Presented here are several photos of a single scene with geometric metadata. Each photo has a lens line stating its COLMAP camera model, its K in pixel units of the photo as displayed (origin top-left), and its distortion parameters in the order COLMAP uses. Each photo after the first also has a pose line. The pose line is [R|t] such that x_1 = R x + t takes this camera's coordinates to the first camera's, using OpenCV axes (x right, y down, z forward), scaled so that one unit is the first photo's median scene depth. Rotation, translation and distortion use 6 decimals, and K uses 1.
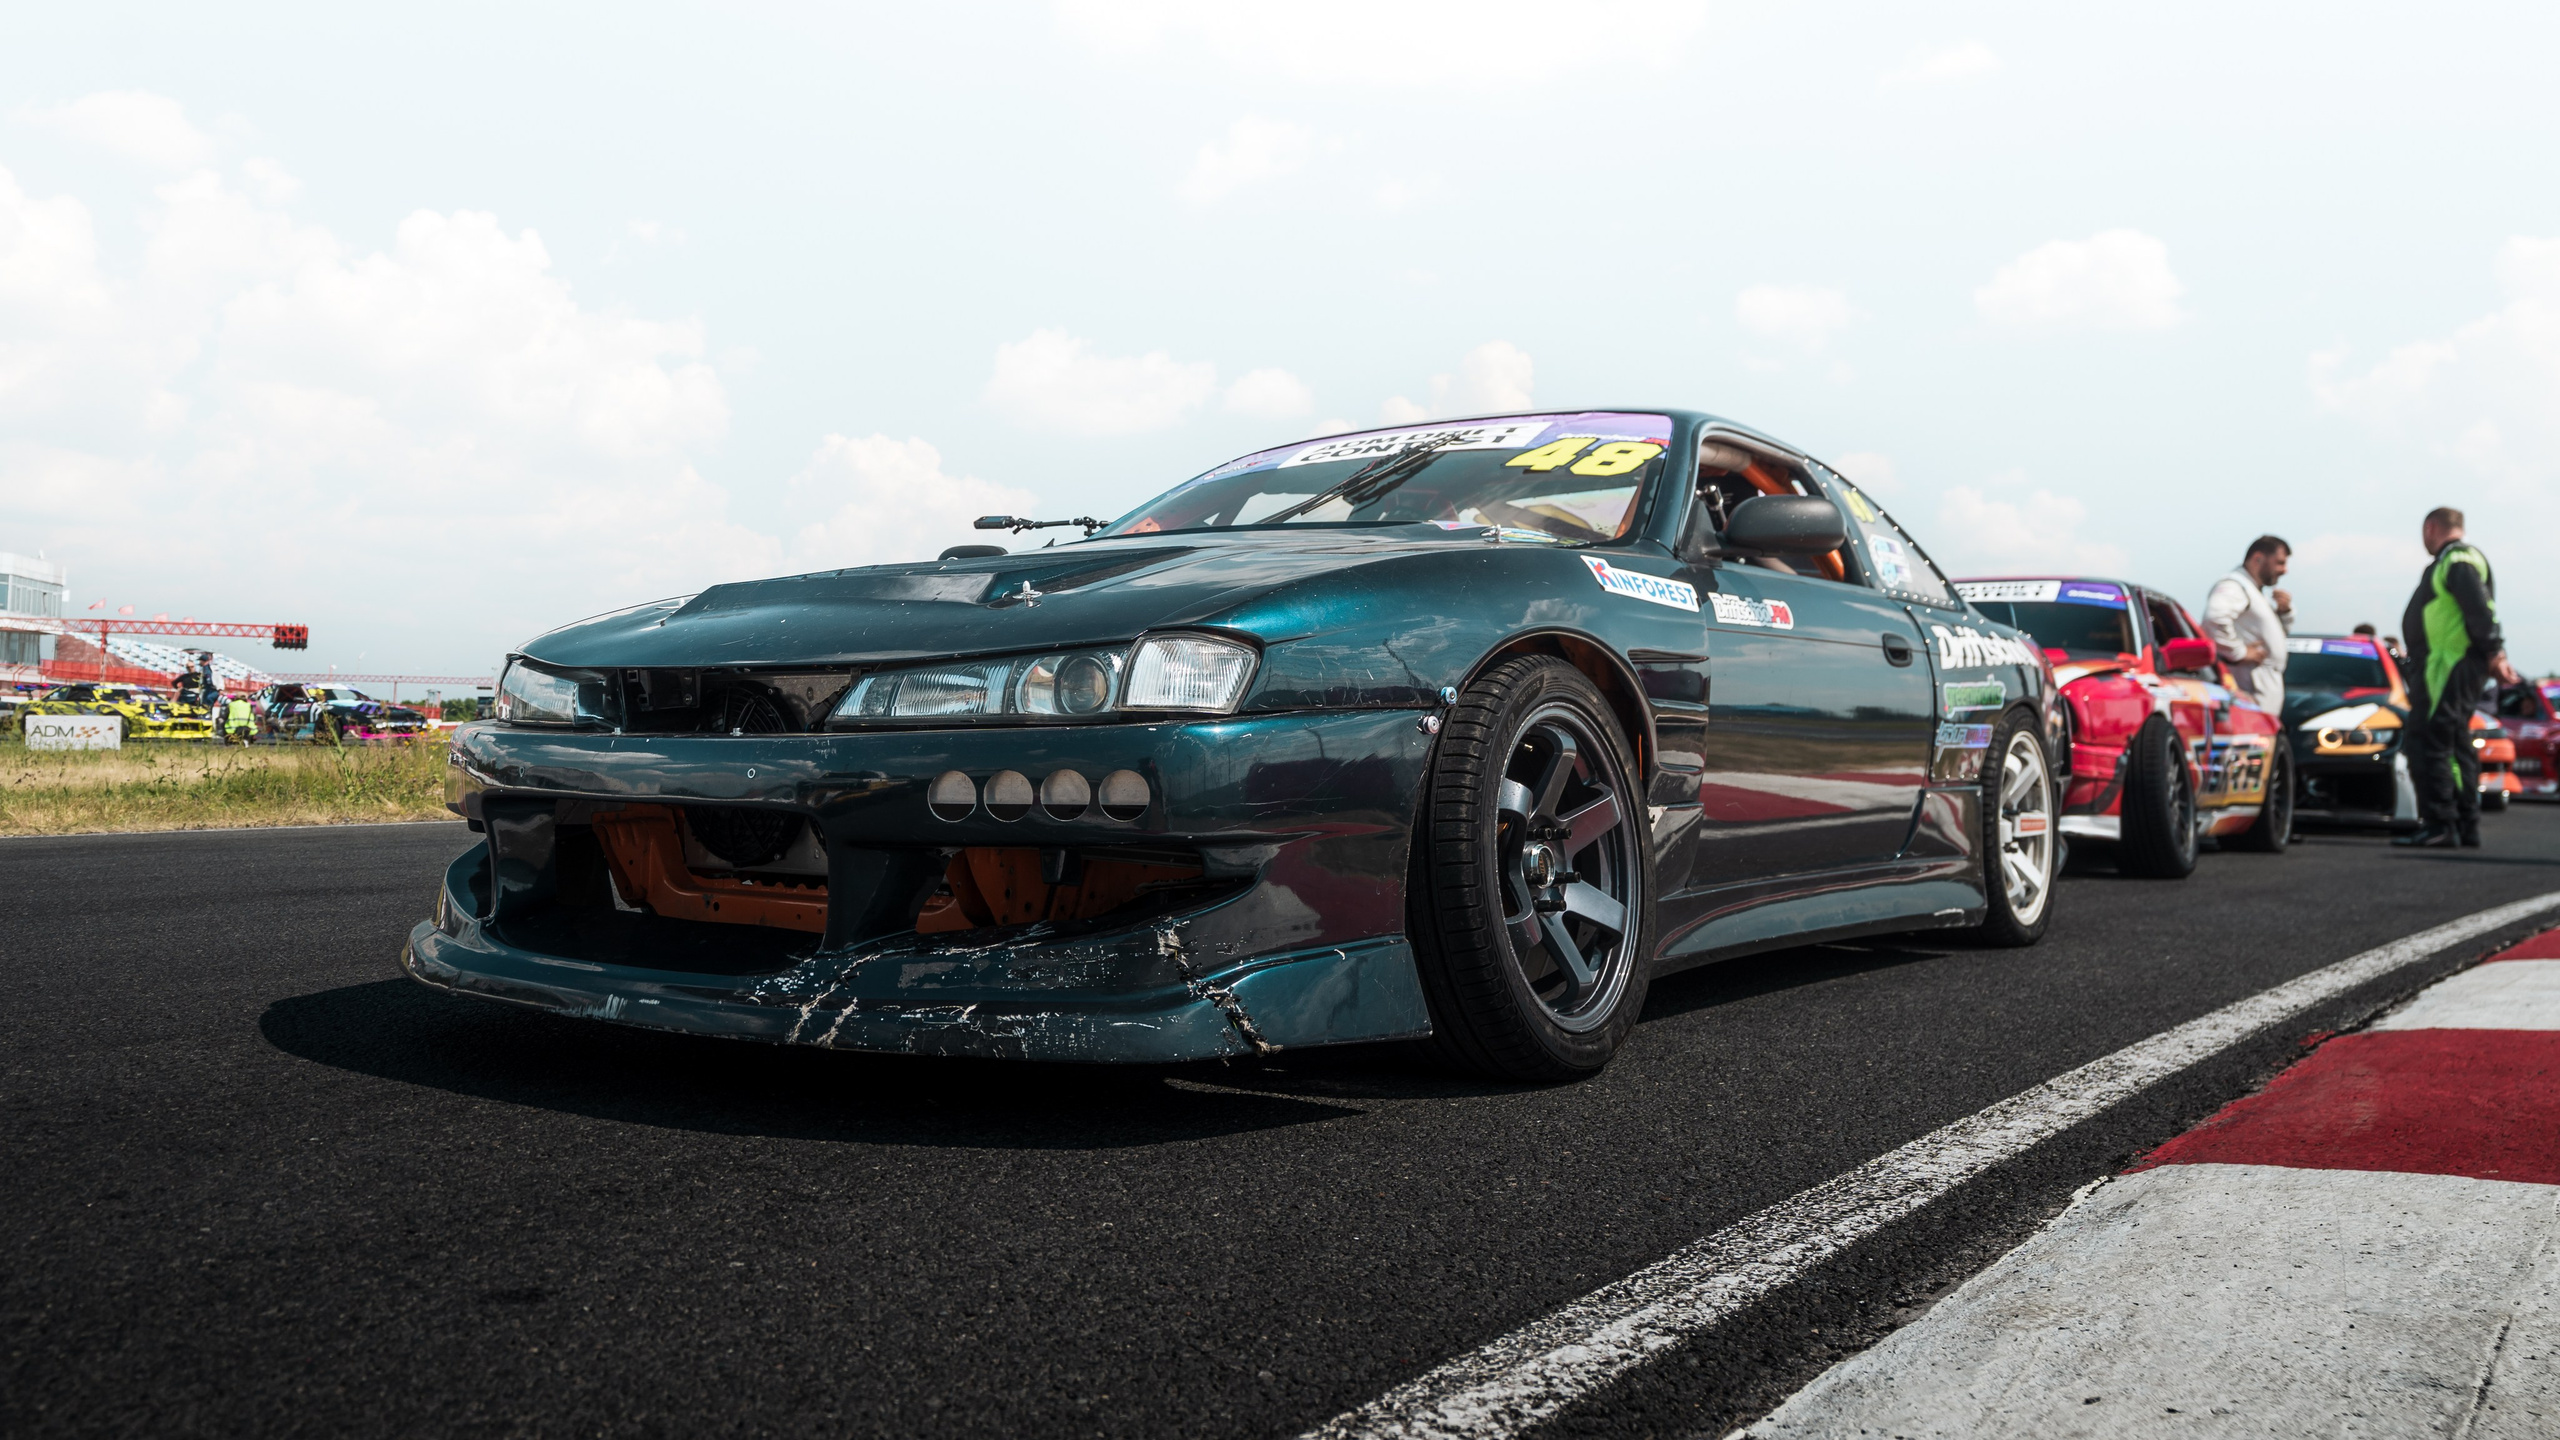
lens RADIAL K [[1786.7, 0, 1282.1], [0, 1786.7, 712.6], [0, 0, 1]] dist [0.050231, 0.000549]
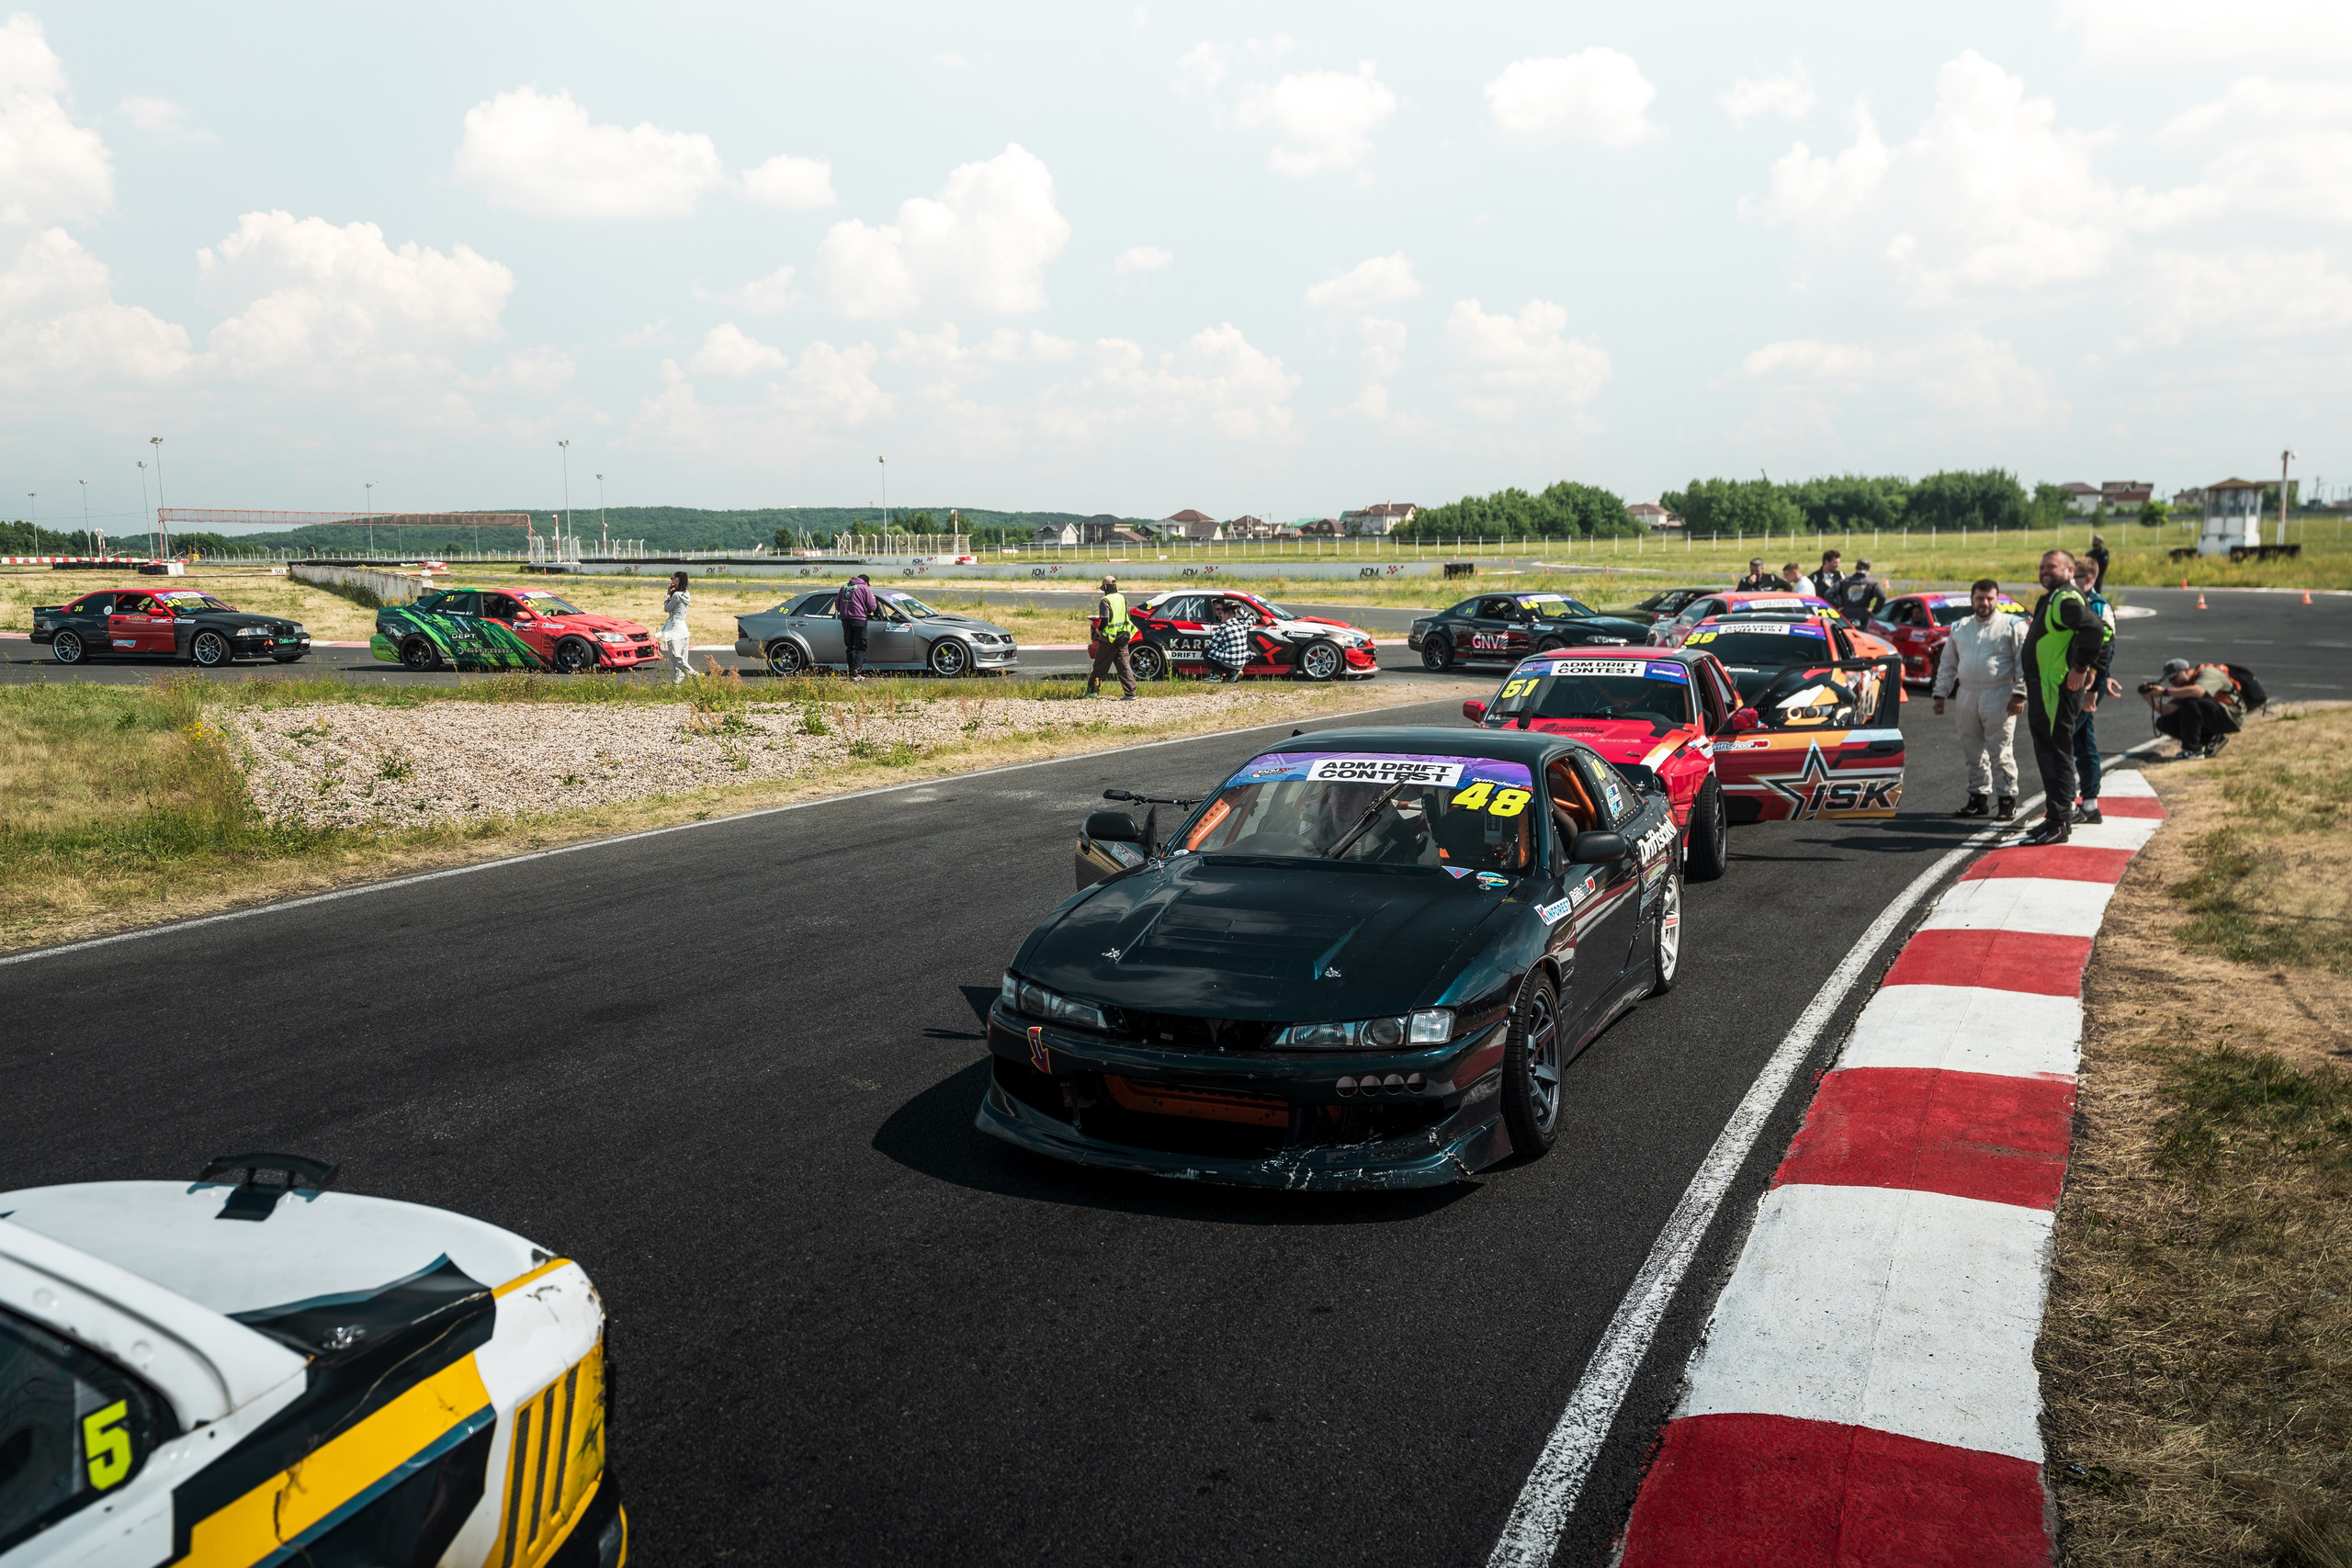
lens RADIAL K [[2091.1, 0, 1175.0], [0, 2091.1, 785.2], [0, 0, 1]] dist [0.087038, 0.004114]
pose [[0.965032, -0.054169, 0.256475, -1.077142], [0.002111, 0.979990, 0.199035, -0.889642], [-0.262125, -0.191533, 0.945836, -1.507134]]
